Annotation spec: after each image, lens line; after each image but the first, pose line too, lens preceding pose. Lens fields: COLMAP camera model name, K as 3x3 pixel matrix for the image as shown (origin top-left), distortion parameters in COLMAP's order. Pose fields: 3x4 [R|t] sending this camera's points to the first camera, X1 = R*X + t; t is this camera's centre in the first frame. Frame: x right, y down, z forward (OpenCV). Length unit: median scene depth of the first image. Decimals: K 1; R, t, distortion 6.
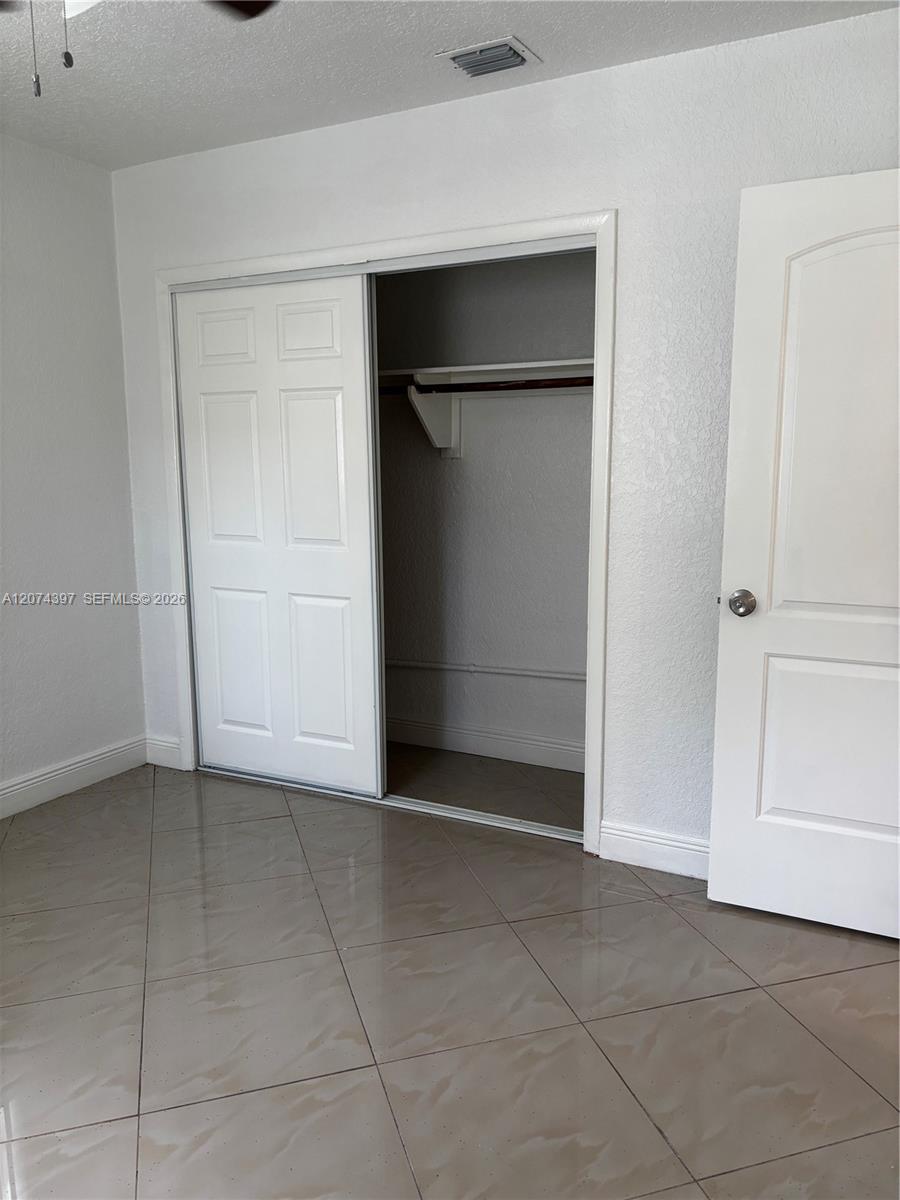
lens RADIAL K [[965.4, 0, 475.9], [0, 965.4, 609.1], [0, 0, 1]] dist [0.098981, -0.004065]
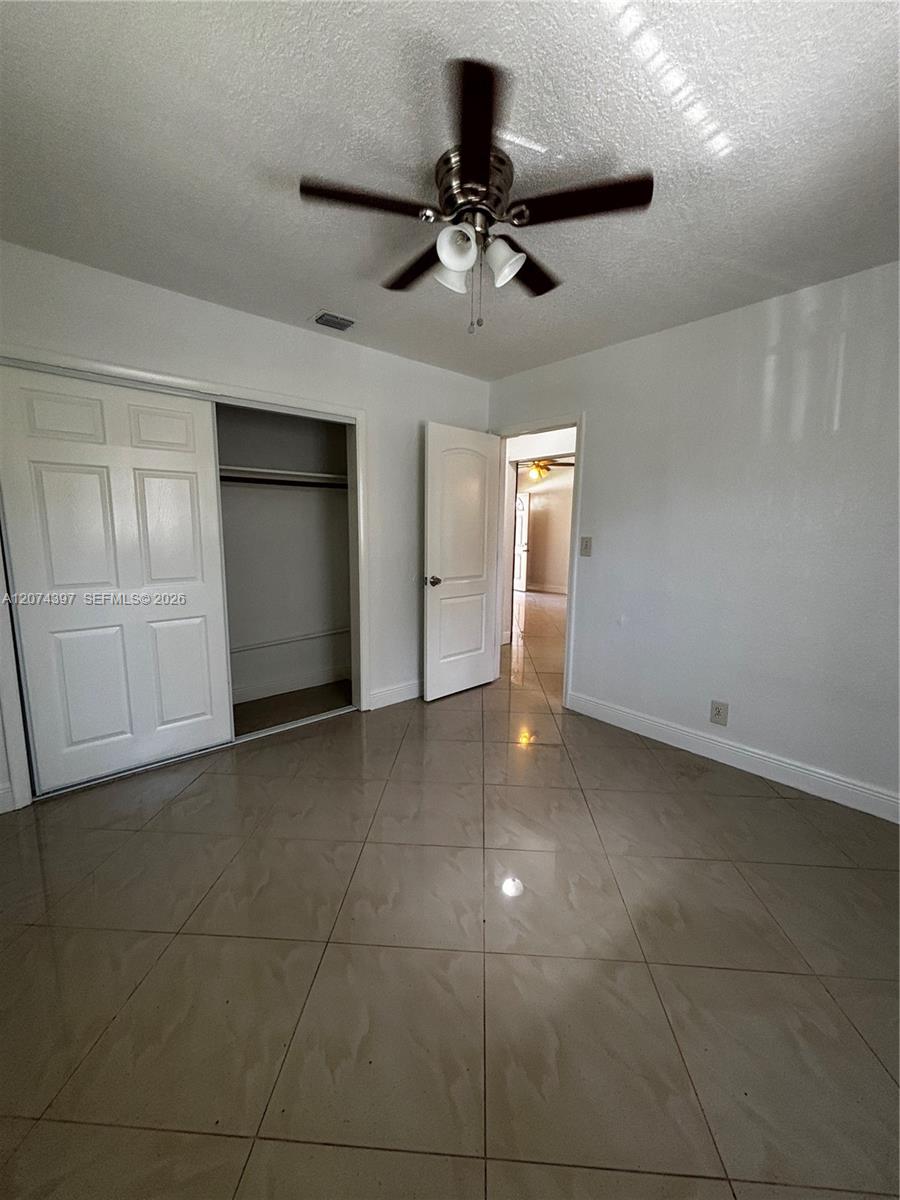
lens RADIAL K [[484.4, 0, 453.1], [0, 484.4, 606.0], [0, 0, 1]] dist [0.023638, -0.000043]
pose [[0.339470, -0.139035, 0.930285, -0.697726], [0.145527, 0.984870, 0.094089, -0.041384], [-0.929291, 0.103441, 0.354567, 0.385732]]
